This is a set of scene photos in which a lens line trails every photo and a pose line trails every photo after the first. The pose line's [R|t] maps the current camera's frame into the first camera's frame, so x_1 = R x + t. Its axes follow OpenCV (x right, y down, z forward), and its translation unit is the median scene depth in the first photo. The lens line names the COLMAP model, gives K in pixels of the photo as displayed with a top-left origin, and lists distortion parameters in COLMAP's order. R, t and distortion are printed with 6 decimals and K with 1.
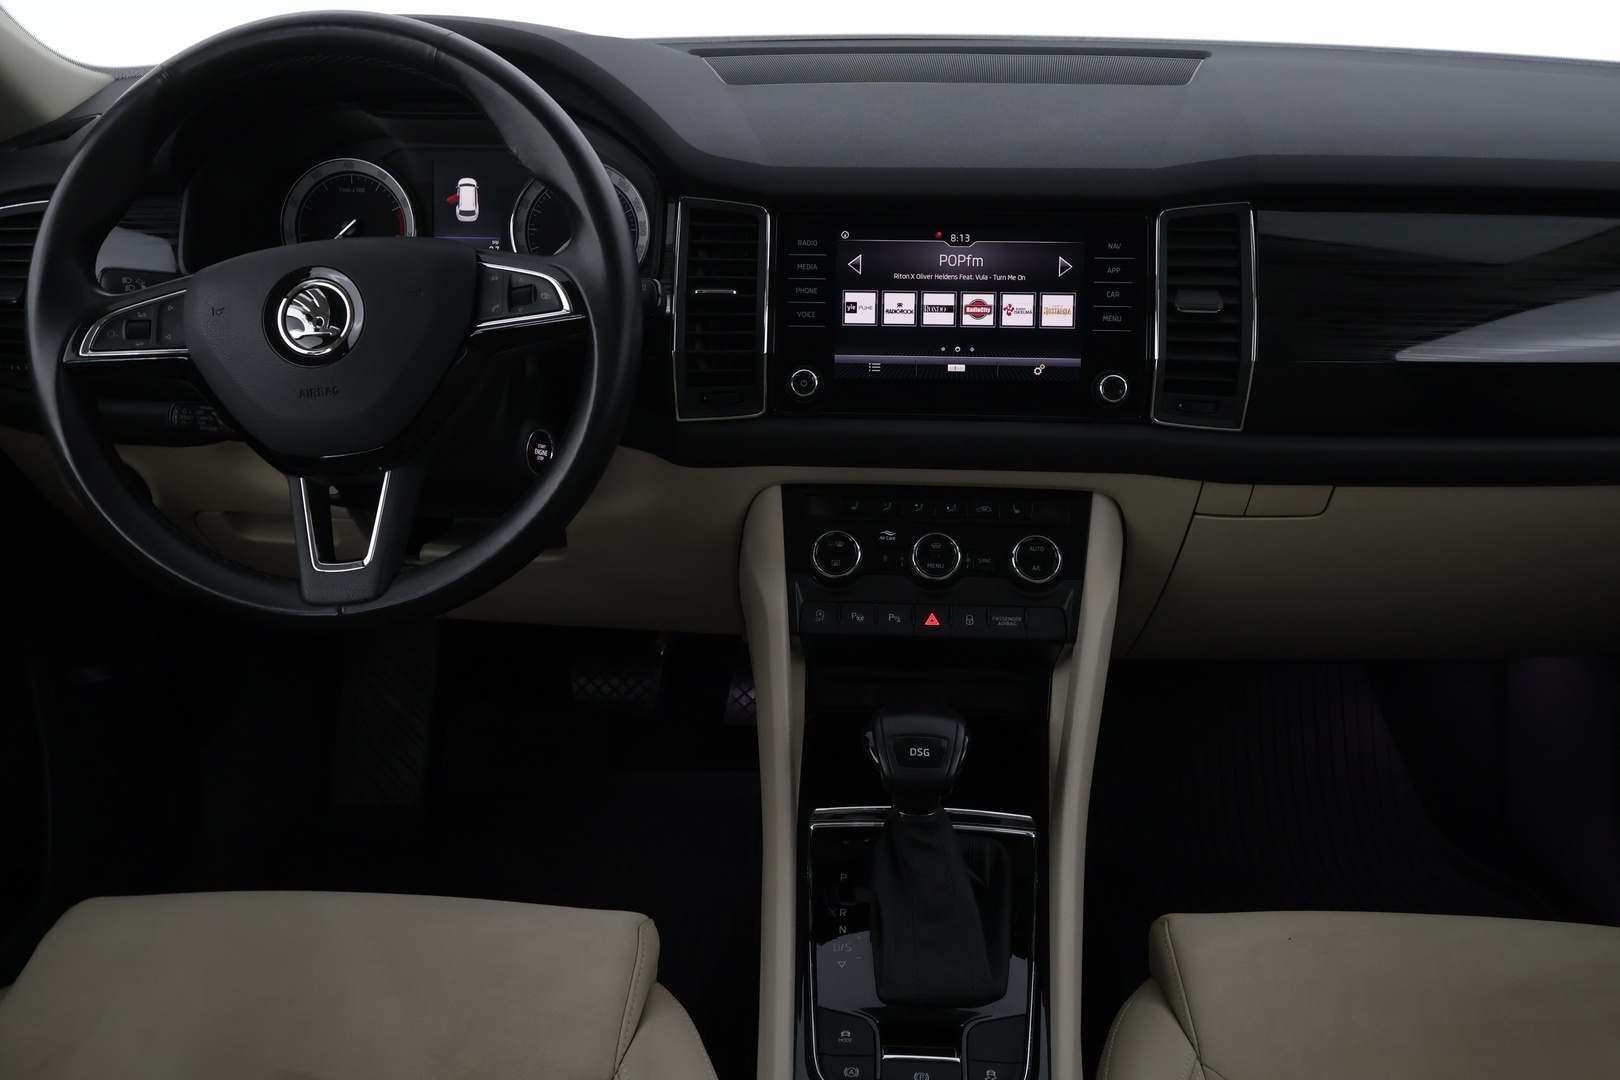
lens RADIAL K [[1273.5, 0, 815.6], [0, 1273.5, 553.6], [0, 0, 1]] dist [-0.004961, 0.004205]
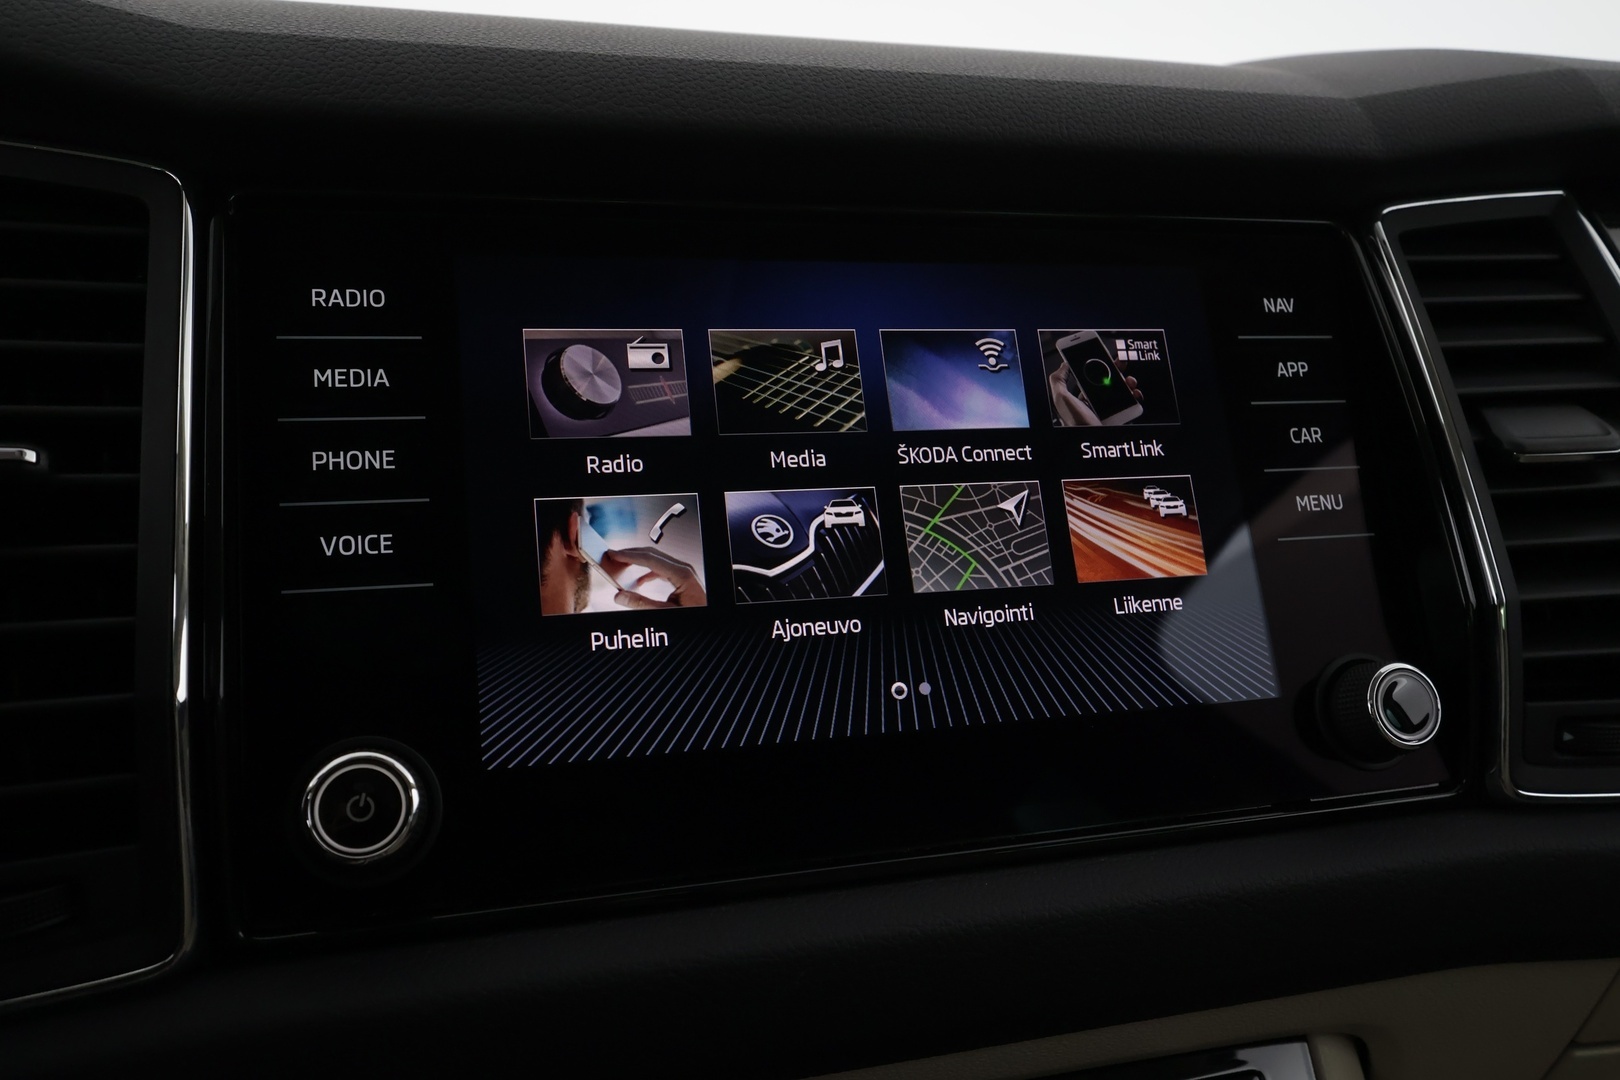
lens RADIAL K [[1273.5, 0, 810.1], [0, 1273.5, 549.6], [0, 0, 1]] dist [-0.004961, 0.004205]
pose [[0.944053, -0.055759, 0.325045, -0.004463], [0.148847, 0.951547, -0.269077, -0.101790], [-0.294292, 0.302406, 0.906611, 0.734773]]
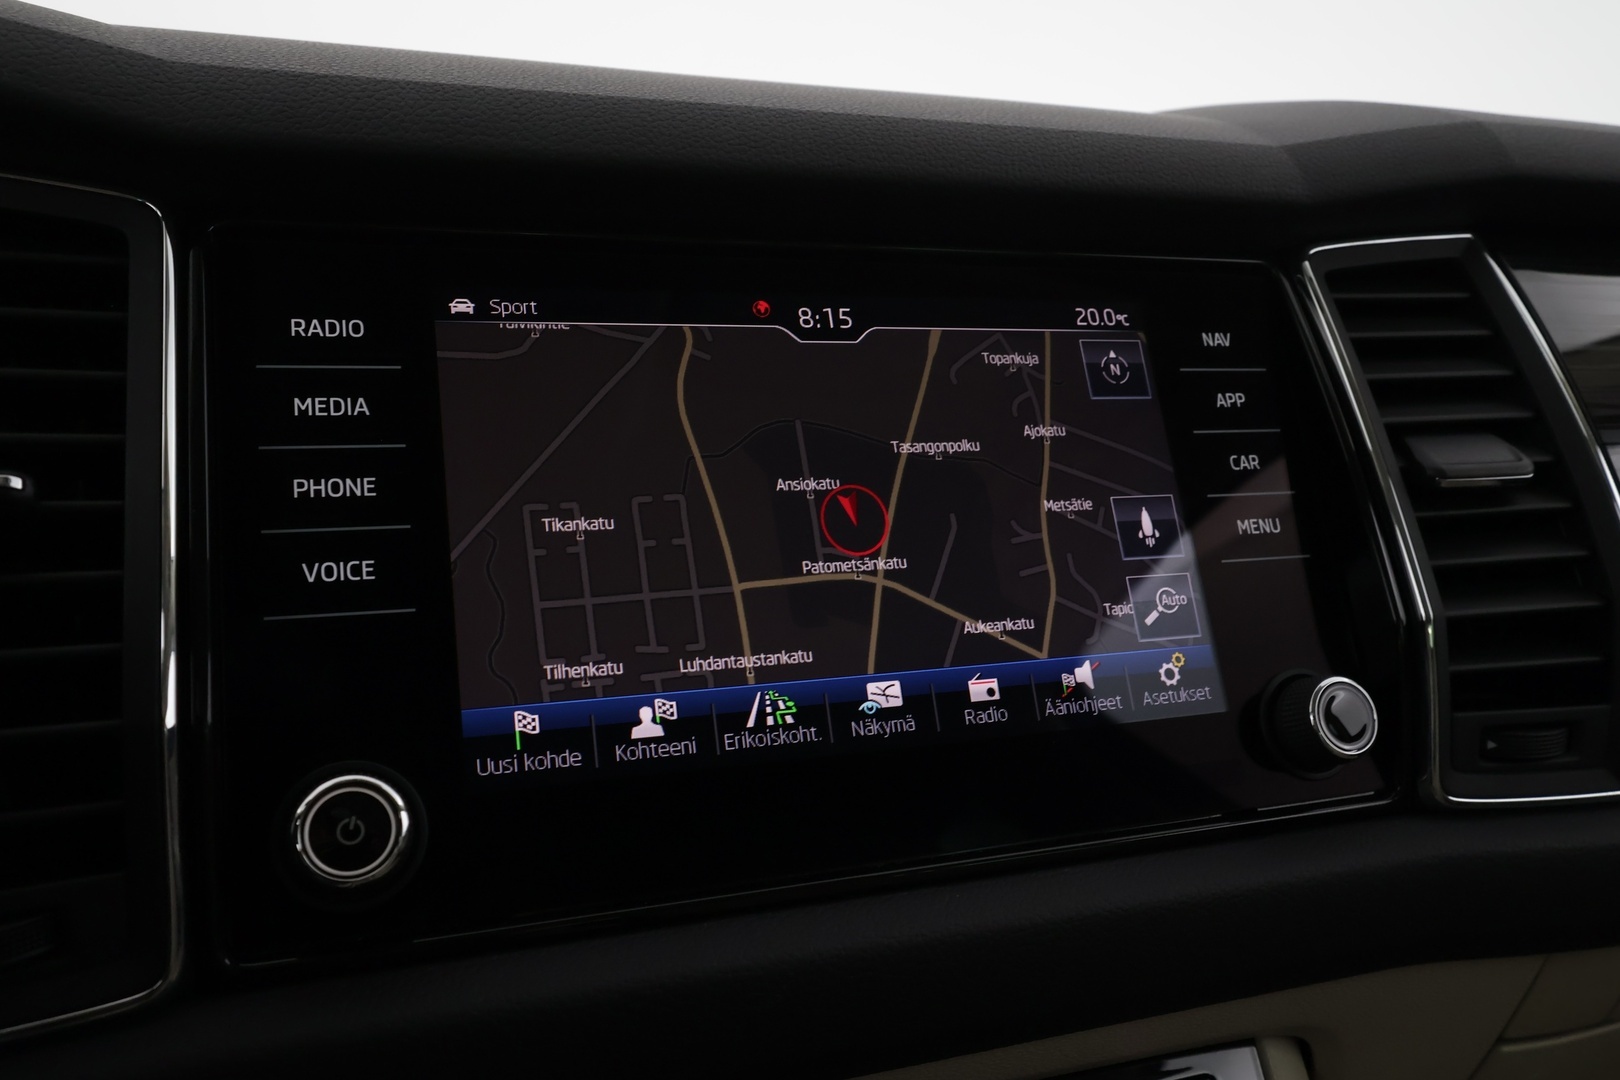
lens RADIAL K [[1273.5, 0, 808.5], [0, 1273.5, 547.4], [0, 0, 1]] dist [-0.004961, 0.004205]
pose [[0.920014, -0.052681, 0.388330, -0.020309], [0.174655, 0.942188, -0.285966, -0.099098], [-0.350815, 0.330917, 0.876027, 0.732026]]
